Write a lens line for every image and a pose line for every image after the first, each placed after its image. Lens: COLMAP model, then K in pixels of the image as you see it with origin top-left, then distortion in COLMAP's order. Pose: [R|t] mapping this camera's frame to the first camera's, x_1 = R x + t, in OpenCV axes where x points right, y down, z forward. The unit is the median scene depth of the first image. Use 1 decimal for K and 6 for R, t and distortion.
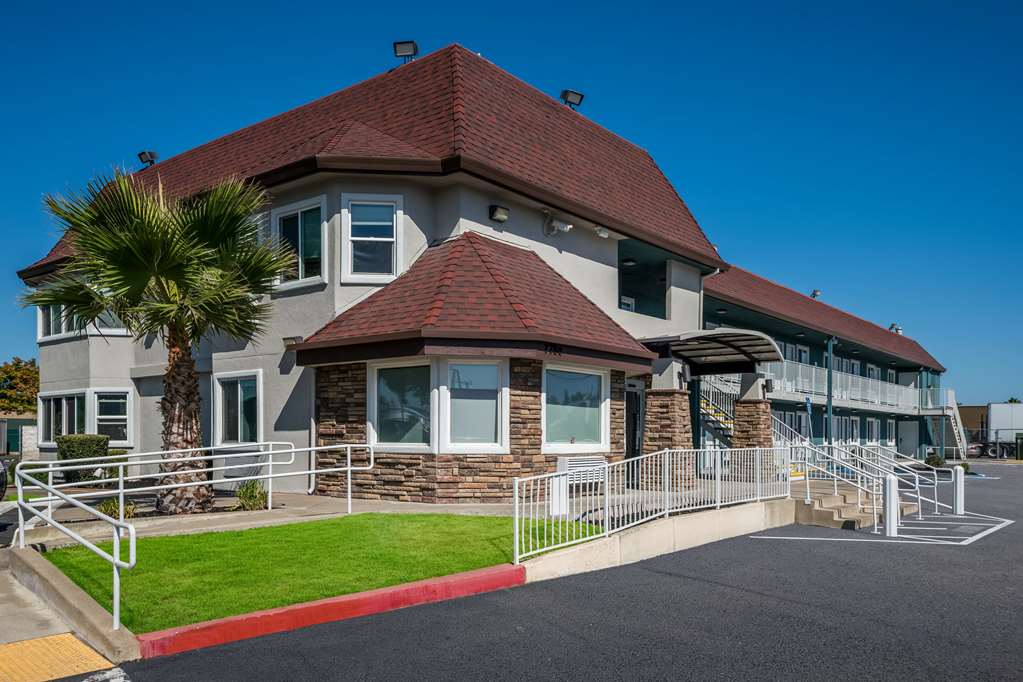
lens RADIAL K [[799.4, 0, 511.5], [0, 799.4, 341.0], [0, 0, 1]] dist [0.051250, 0.000132]
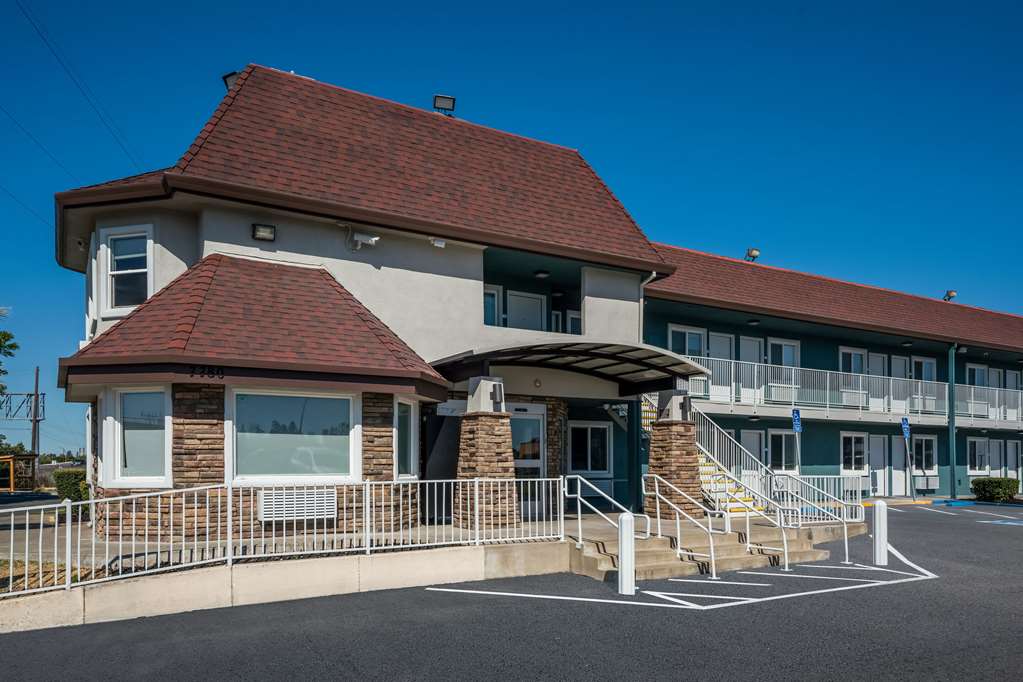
lens RADIAL K [[731.5, 0, 511.6], [0, 731.5, 385.2], [0, 0, 1]] dist [0.010202, 0.002154]
pose [[0.937110, -0.046583, -0.345913, 0.562327], [0.049594, 0.998769, -0.000149, 0.036479], [0.345494, -0.017016, 0.938267, 0.295664]]
